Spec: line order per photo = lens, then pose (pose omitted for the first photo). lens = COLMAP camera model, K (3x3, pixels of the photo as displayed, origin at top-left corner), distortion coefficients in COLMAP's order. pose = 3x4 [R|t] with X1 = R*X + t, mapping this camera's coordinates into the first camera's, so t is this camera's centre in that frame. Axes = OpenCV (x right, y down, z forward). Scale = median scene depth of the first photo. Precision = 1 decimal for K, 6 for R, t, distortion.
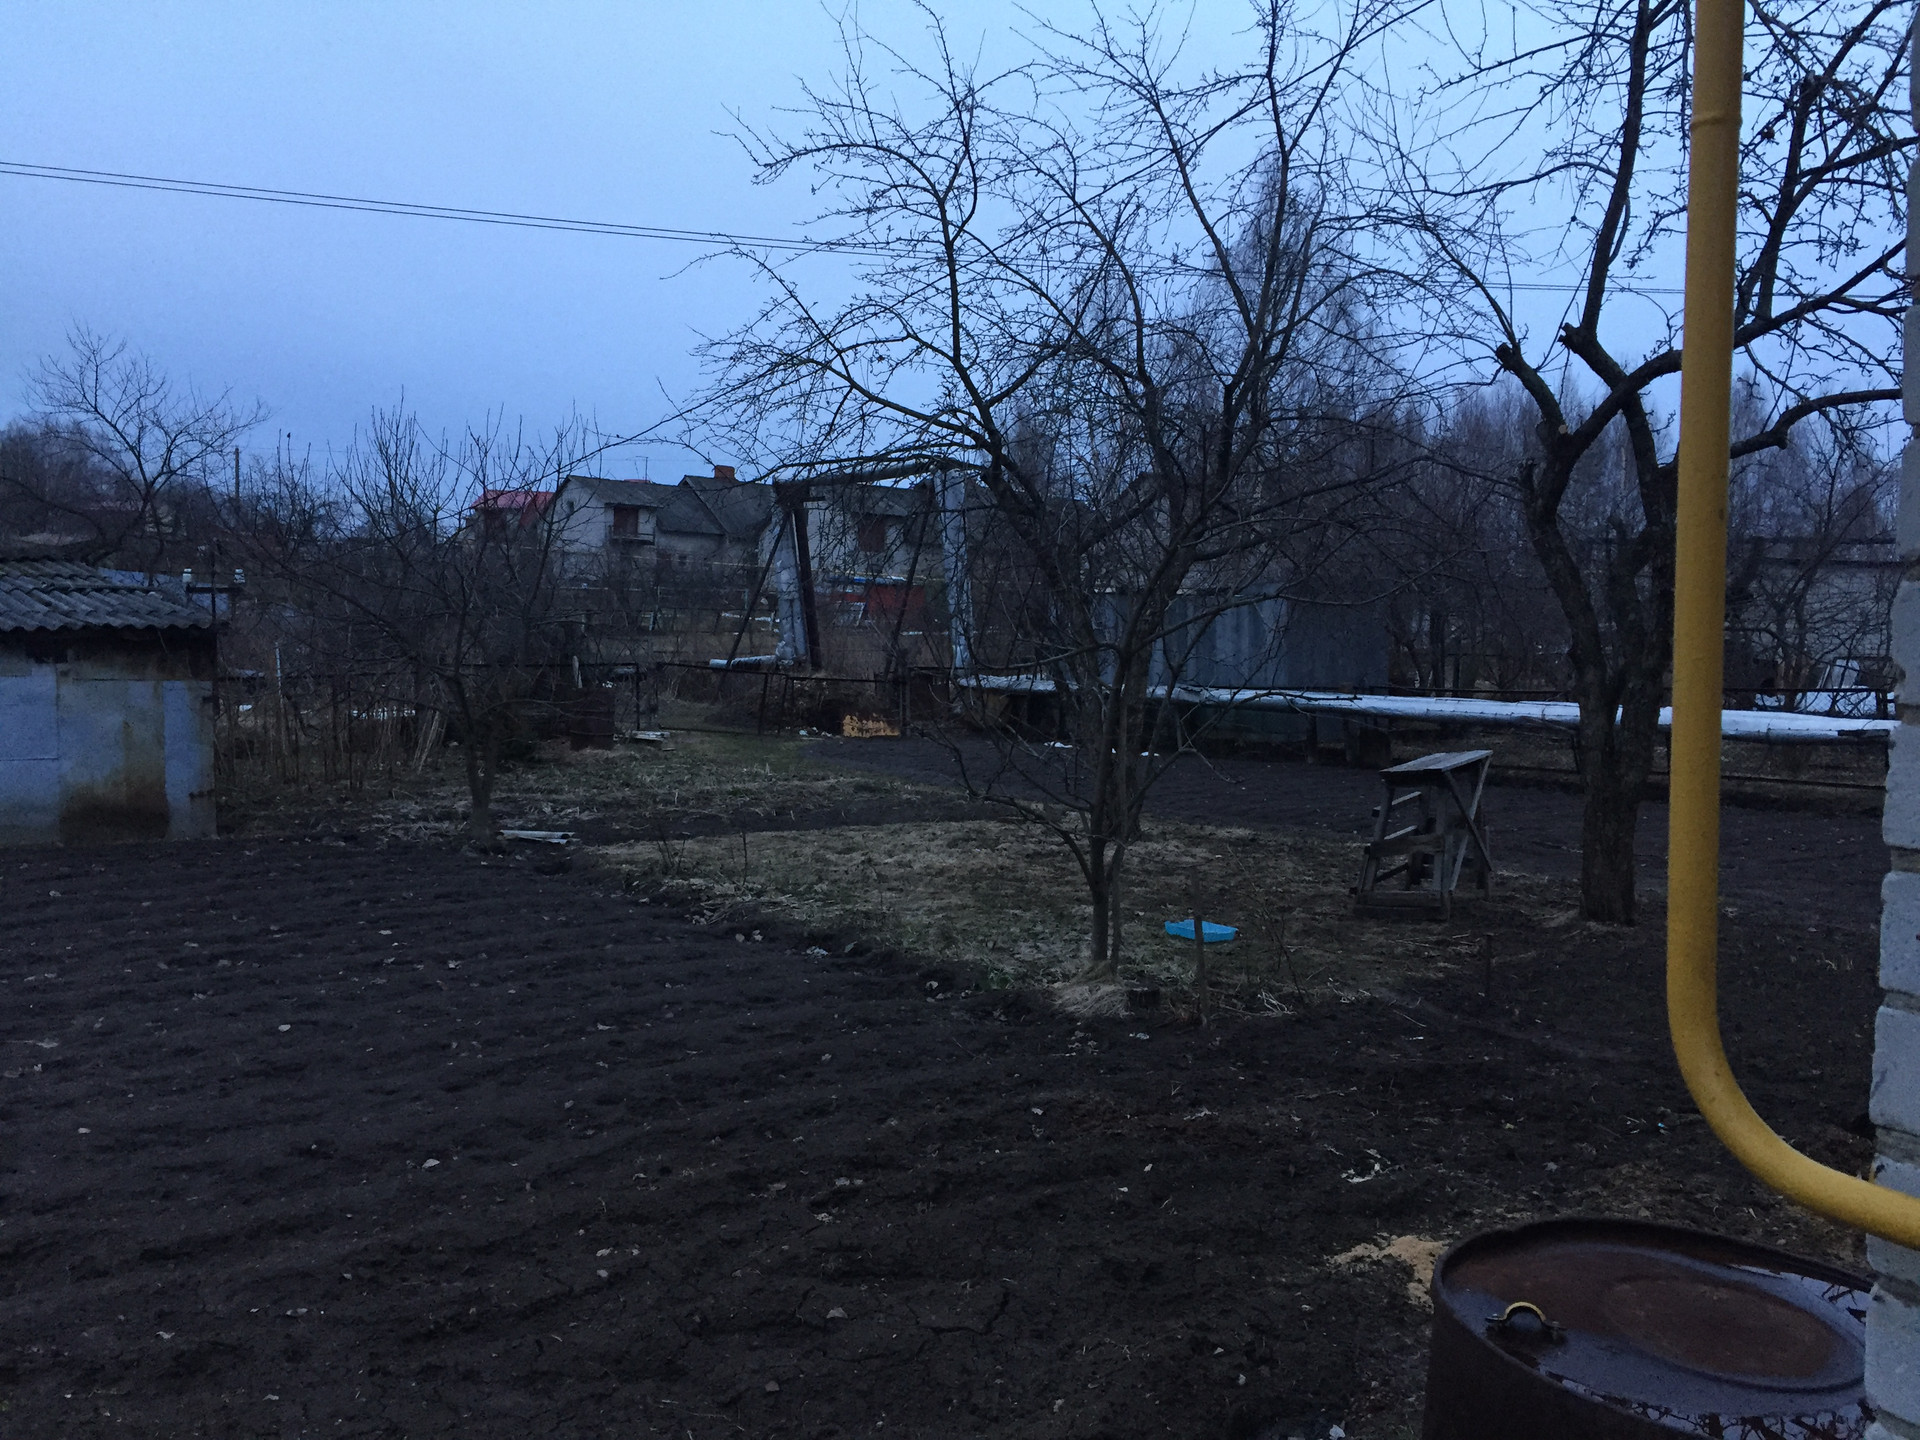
lens RADIAL K [[1627.0, 0, 960.0], [0, 1627.0, 720.0], [0, 0, 1]] dist [0.067275, -0.083320]
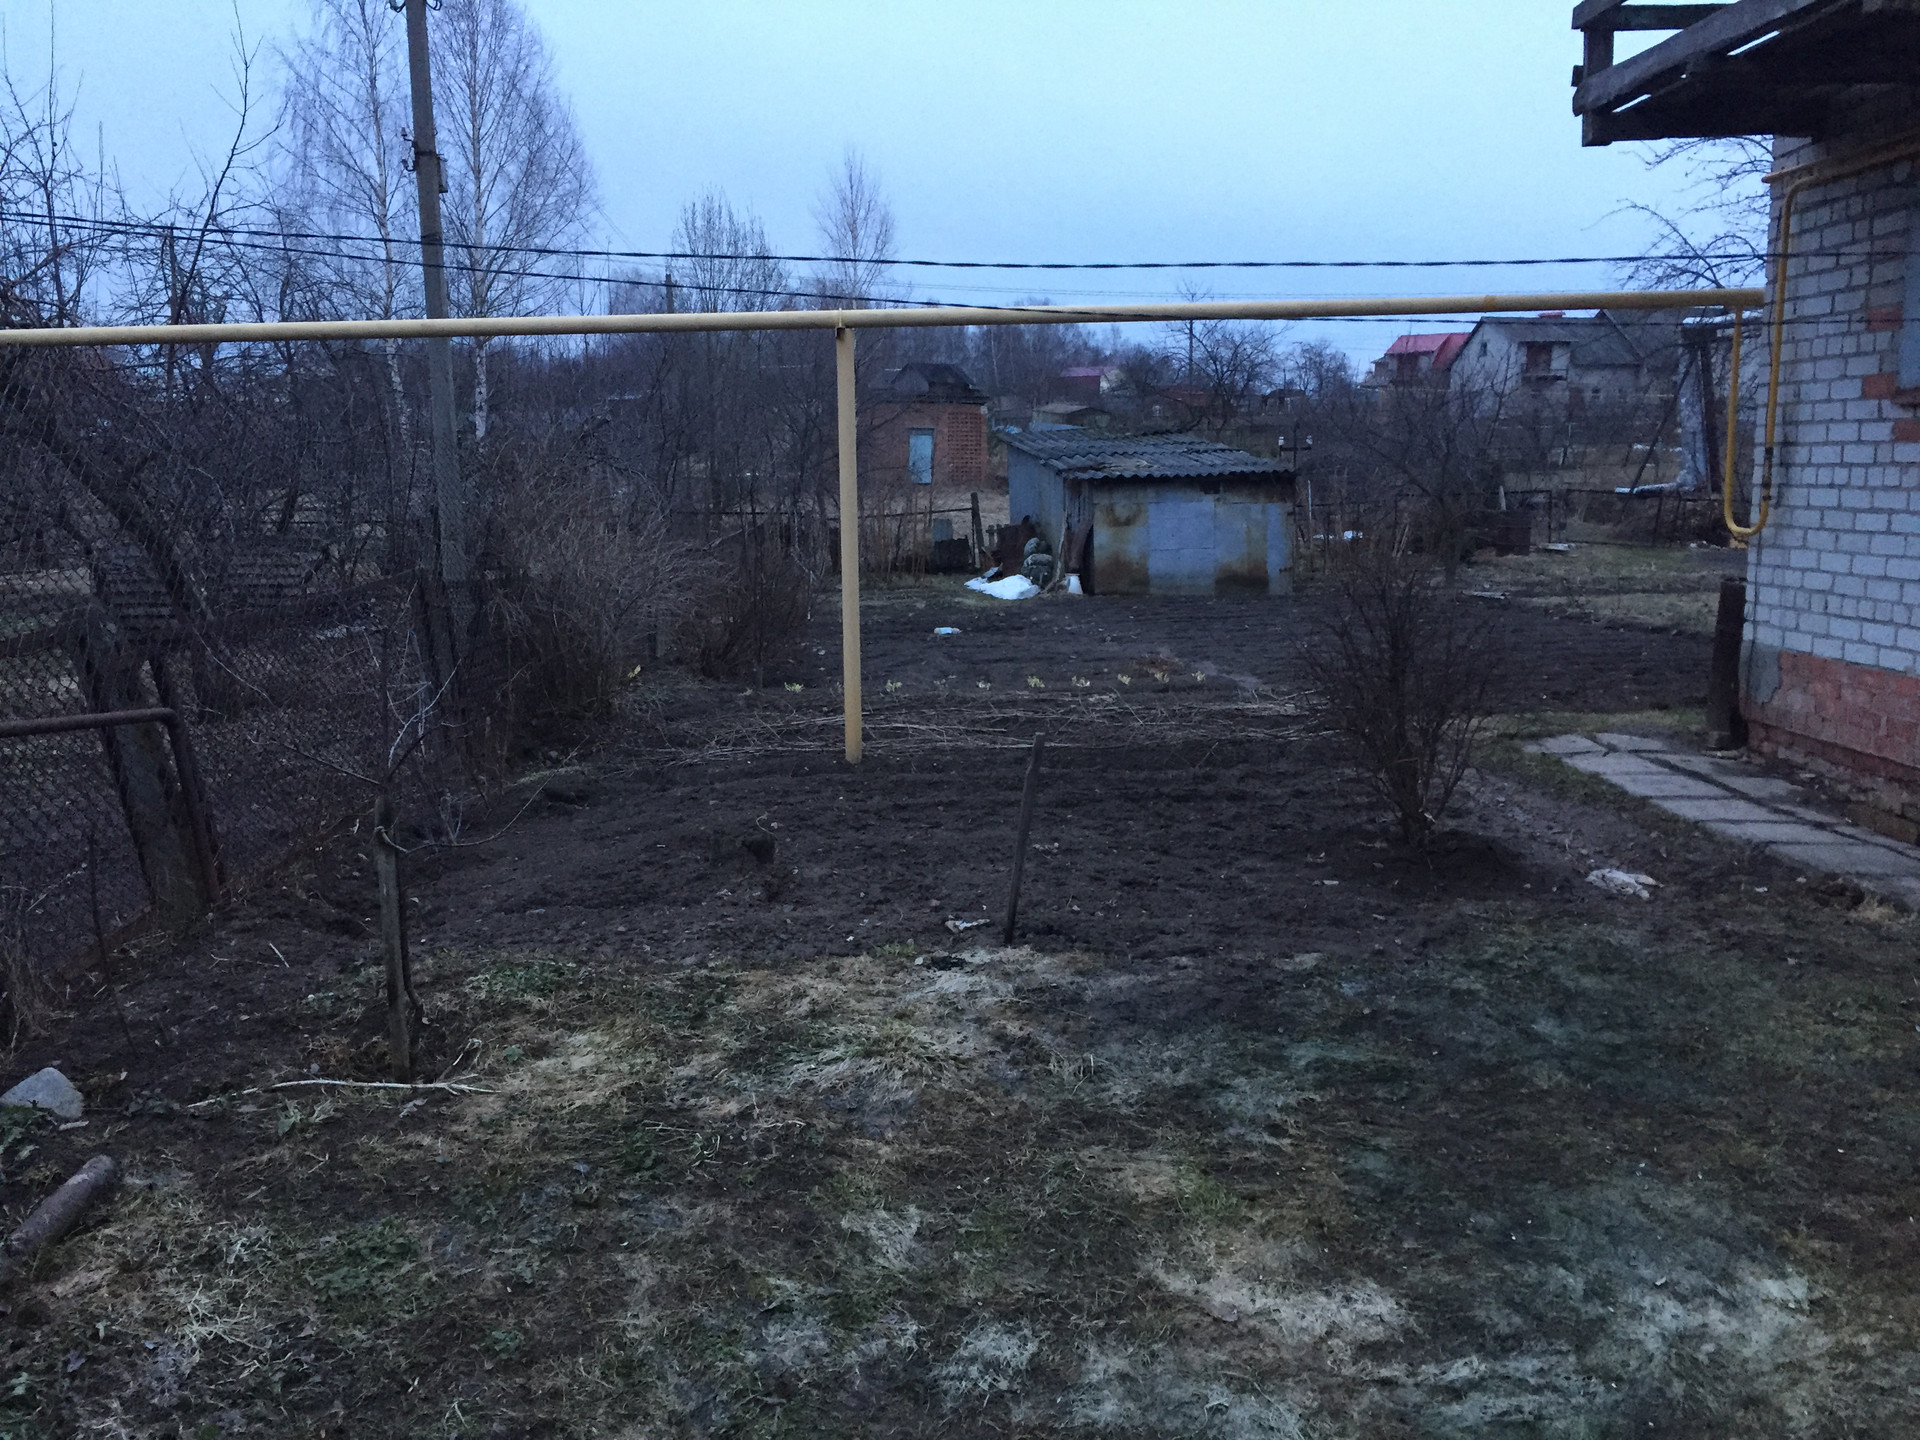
lens RADIAL K [[1627.0, 0, 960.0], [0, 1627.0, 720.0], [0, 0, 1]] dist [0.067275, -0.083320]
pose [[0.860667, 0.046568, -0.507034, 0.065421], [0.002209, 0.995458, 0.095177, 0.021497], [0.509163, -0.083036, 0.856655, -0.359919]]
